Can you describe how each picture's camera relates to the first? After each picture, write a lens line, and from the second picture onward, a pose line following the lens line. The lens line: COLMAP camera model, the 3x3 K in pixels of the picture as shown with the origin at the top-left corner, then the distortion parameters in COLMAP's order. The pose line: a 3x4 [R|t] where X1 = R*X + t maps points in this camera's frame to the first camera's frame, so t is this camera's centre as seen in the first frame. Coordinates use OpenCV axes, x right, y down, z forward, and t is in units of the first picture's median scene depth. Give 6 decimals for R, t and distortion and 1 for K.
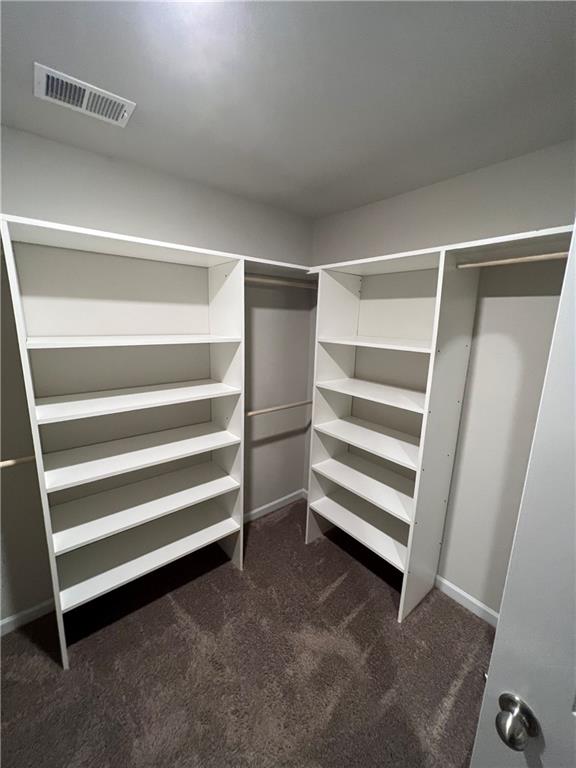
lens RADIAL K [[311.3, 0, 288.0], [0, 311.3, 384.0], [0, 0, 1]] dist [0.004023, 0.000423]
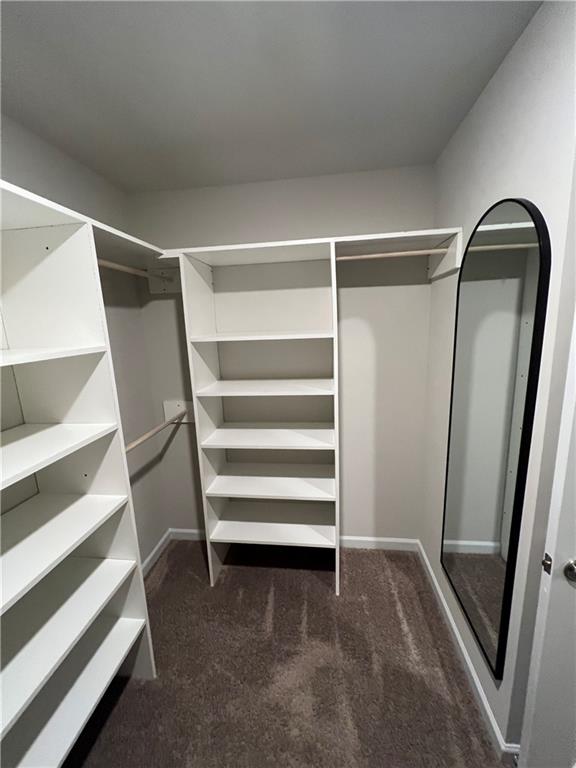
lens RADIAL K [[311.3, 0, 288.0], [0, 311.3, 384.0], [0, 0, 1]] dist [0.004023, 0.000423]
pose [[0.715019, -0.188813, 0.673125, -0.331421], [0.199669, 0.977887, 0.062202, -0.032739], [-0.669985, 0.089927, 0.736908, 0.266326]]
